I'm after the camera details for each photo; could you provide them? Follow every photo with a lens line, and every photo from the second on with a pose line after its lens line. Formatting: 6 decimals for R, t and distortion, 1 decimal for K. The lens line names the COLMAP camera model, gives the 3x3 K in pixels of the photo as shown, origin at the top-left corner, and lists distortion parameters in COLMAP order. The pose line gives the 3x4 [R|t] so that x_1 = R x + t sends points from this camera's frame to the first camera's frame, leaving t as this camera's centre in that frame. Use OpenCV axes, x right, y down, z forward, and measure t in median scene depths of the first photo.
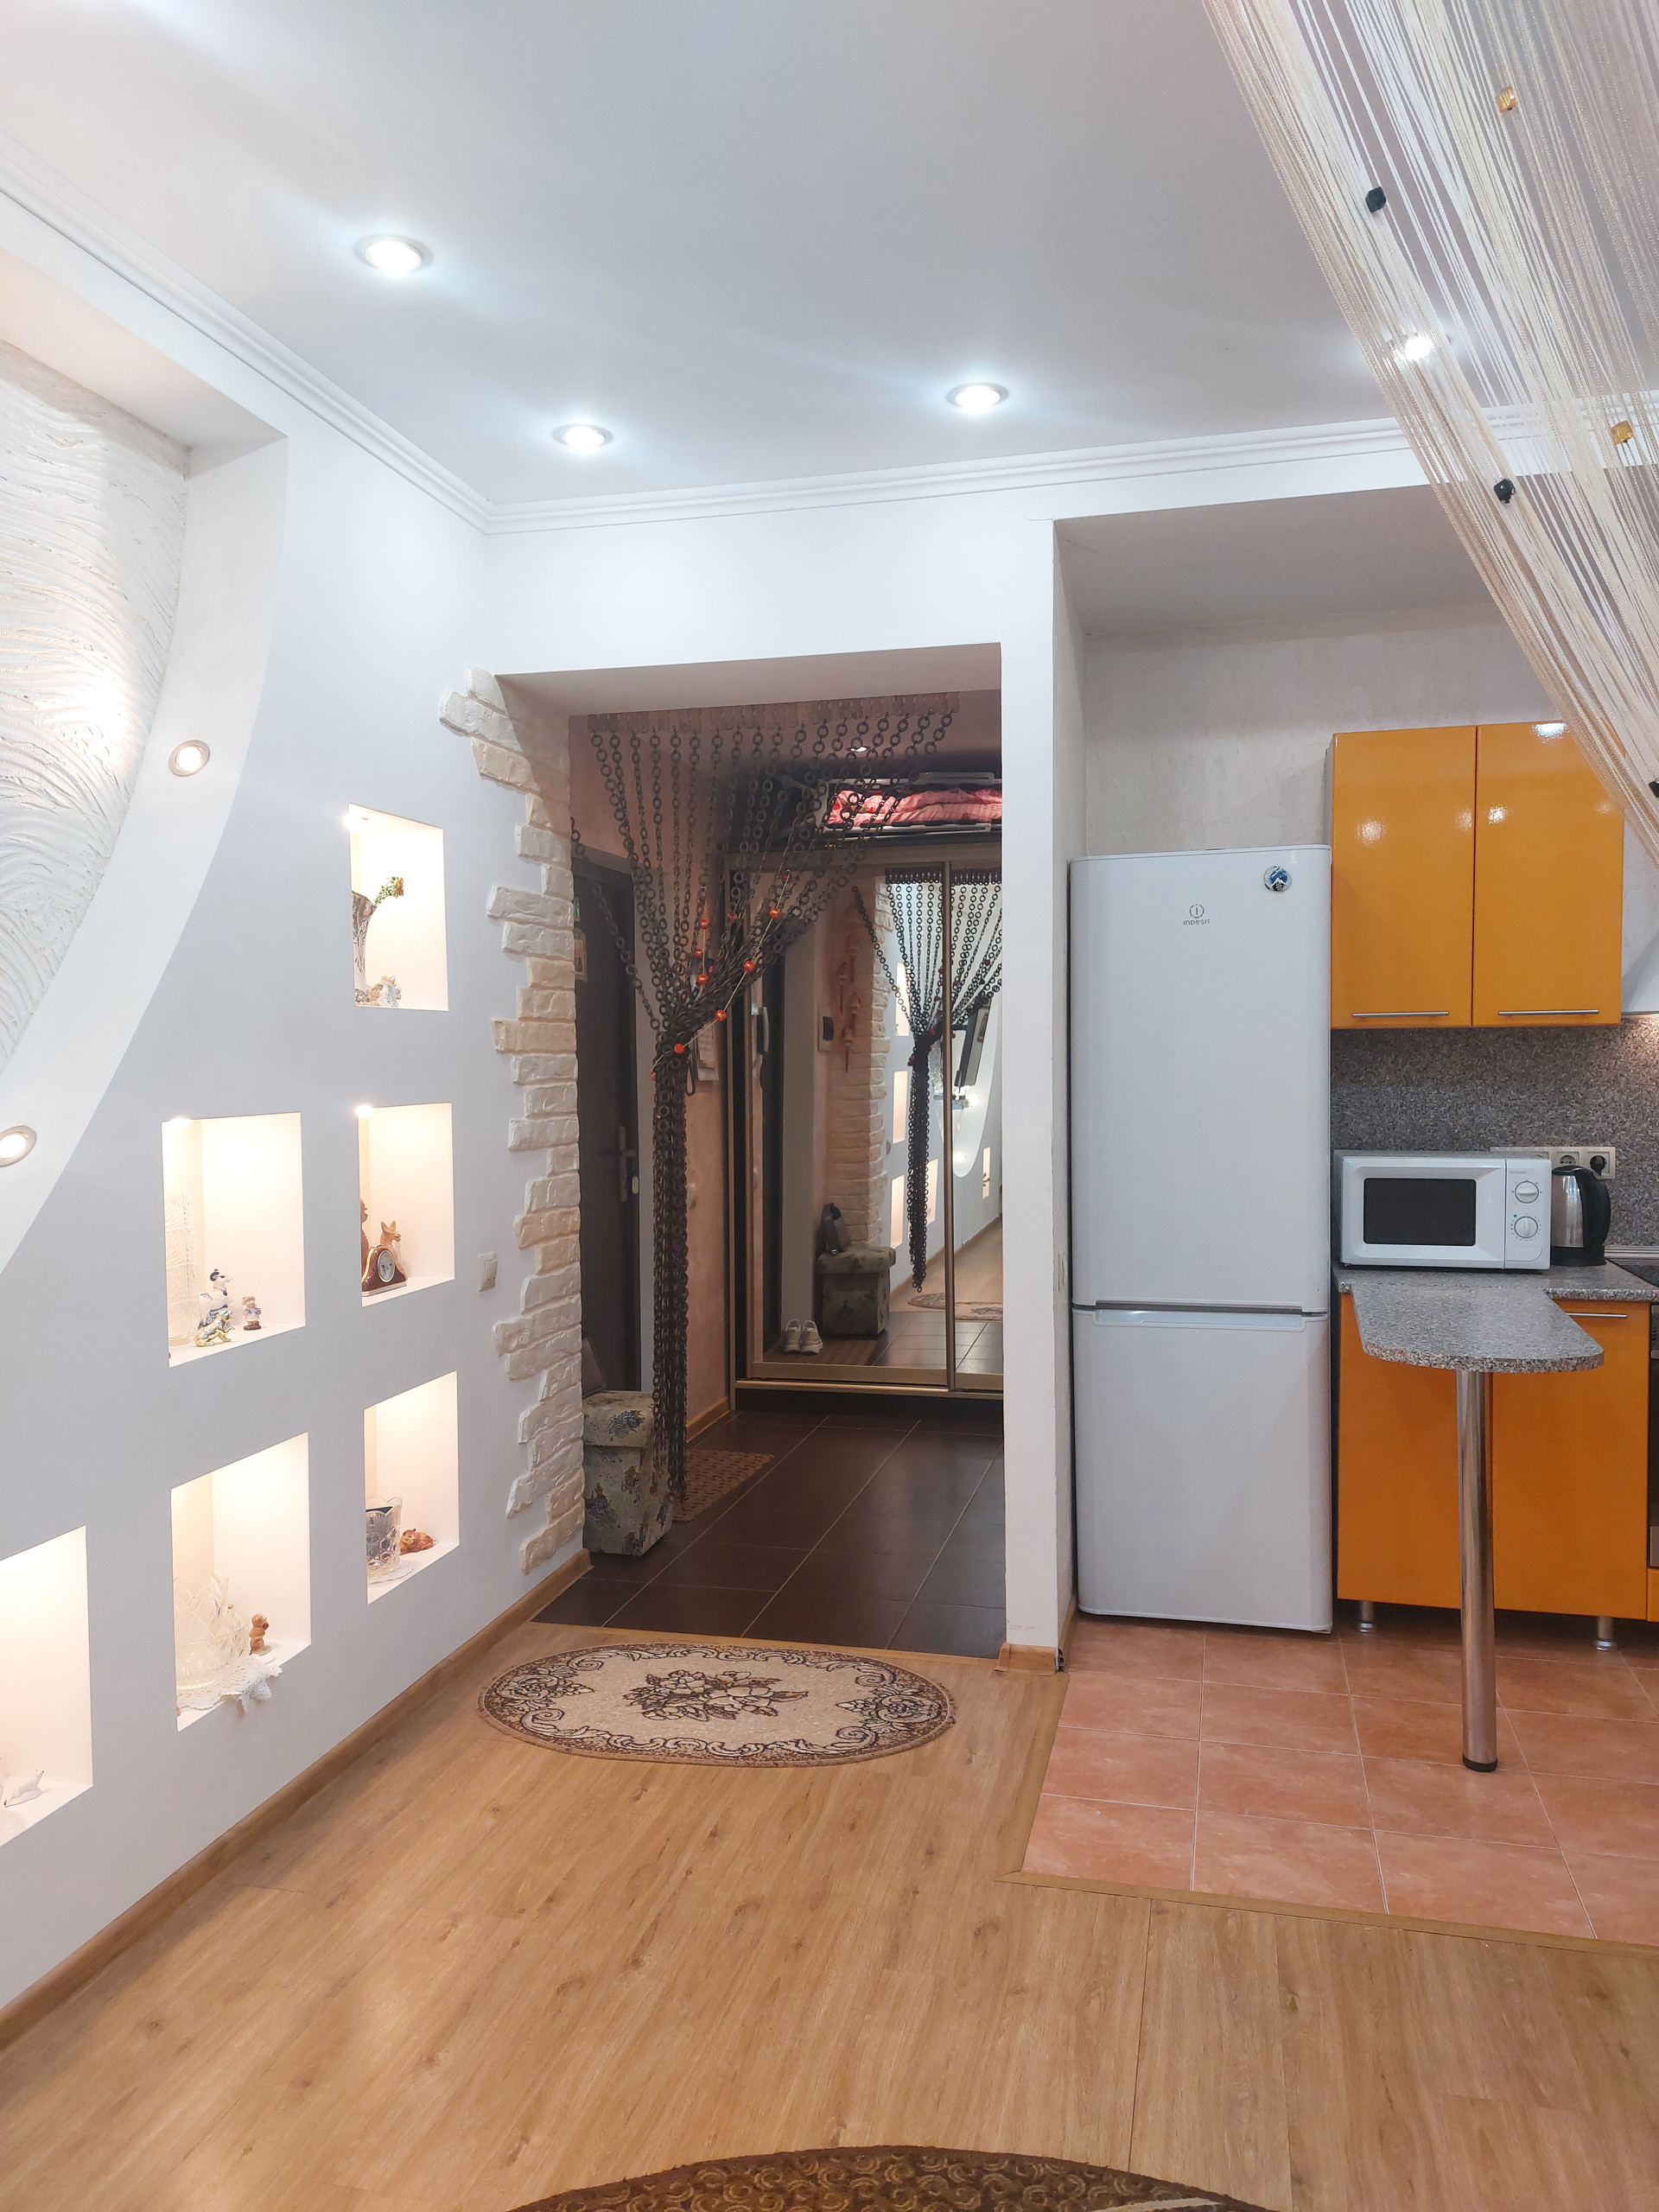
lens RADIAL K [[1600.6, 0, 811.2], [0, 1600.6, 1106.1], [0, 0, 1]] dist [0.071769, -0.062537]
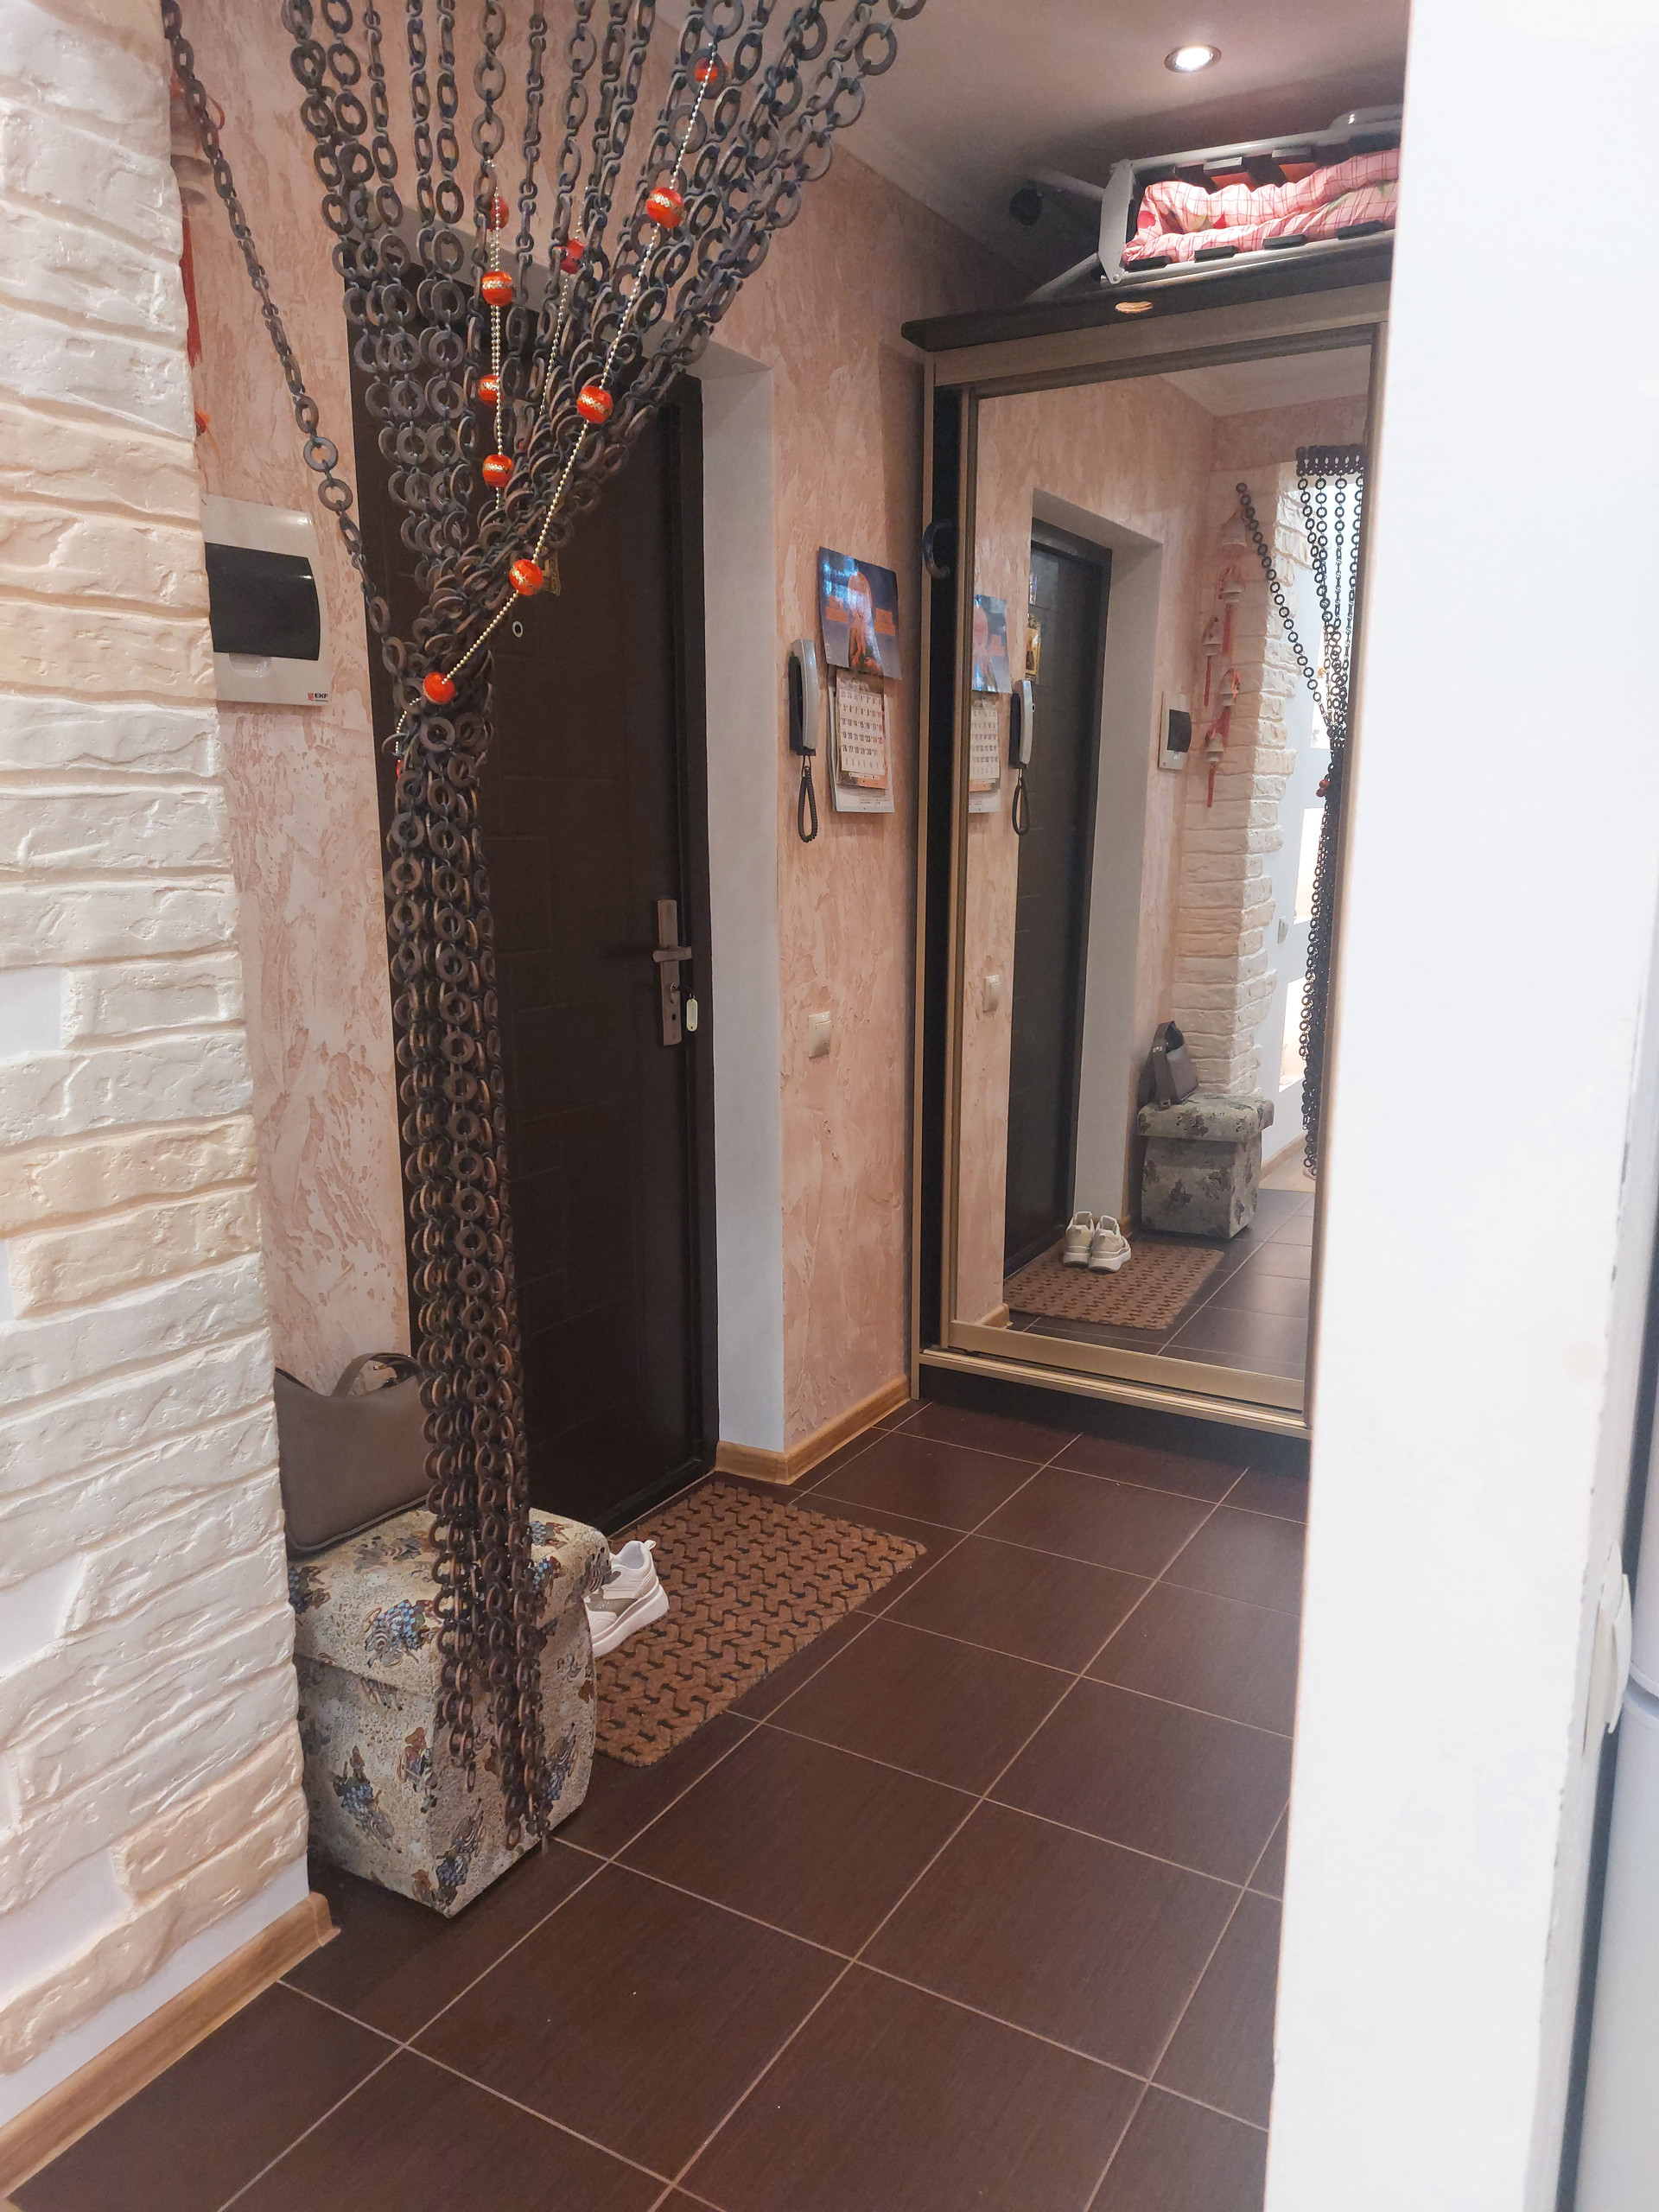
lens RADIAL K [[1600.6, 0, 842.8], [0, 1600.6, 1117.4], [0, 0, 1]] dist [0.071769, -0.062537]
pose [[0.964465, 0.062492, -0.256713, 0.054478], [-0.020373, 0.986323, 0.163560, -0.002283], [0.263423, -0.152518, 0.952547, 0.379867]]
